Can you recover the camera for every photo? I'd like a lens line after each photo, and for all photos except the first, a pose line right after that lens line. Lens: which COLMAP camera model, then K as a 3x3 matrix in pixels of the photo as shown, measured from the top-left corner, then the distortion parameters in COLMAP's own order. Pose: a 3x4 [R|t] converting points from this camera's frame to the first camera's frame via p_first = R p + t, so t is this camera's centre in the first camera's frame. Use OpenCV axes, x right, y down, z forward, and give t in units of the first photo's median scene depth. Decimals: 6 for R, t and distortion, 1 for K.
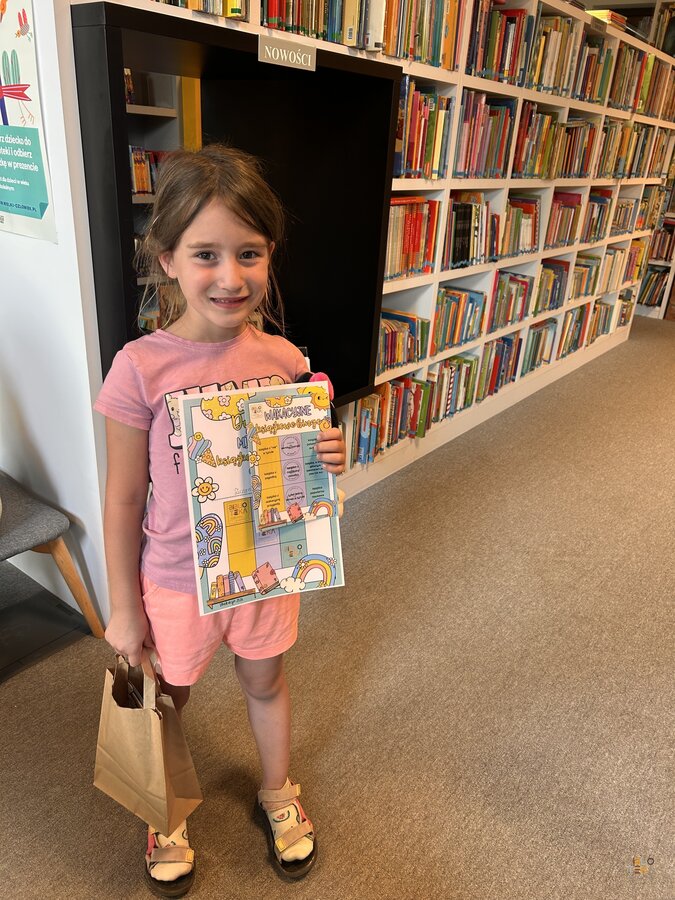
lens RADIAL K [[661.0, 0, 337.2], [0, 661.0, 450.9], [0, 0, 1]] dist [0.025844, -0.034850]
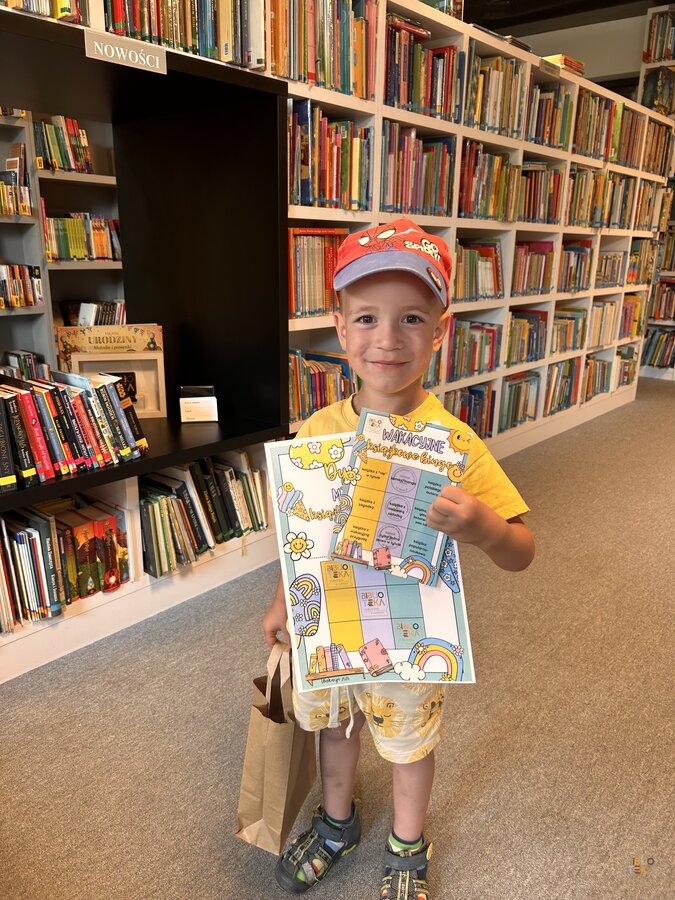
lens RADIAL K [[661.0, 0, 343.0], [0, 661.0, 451.8], [0, 0, 1]] dist [0.025844, -0.034850]
pose [[0.997626, -0.024120, -0.064509, 0.165362], [0.015107, 0.990493, -0.136729, 0.052060], [0.067194, 0.135430, 0.988506, 0.107464]]
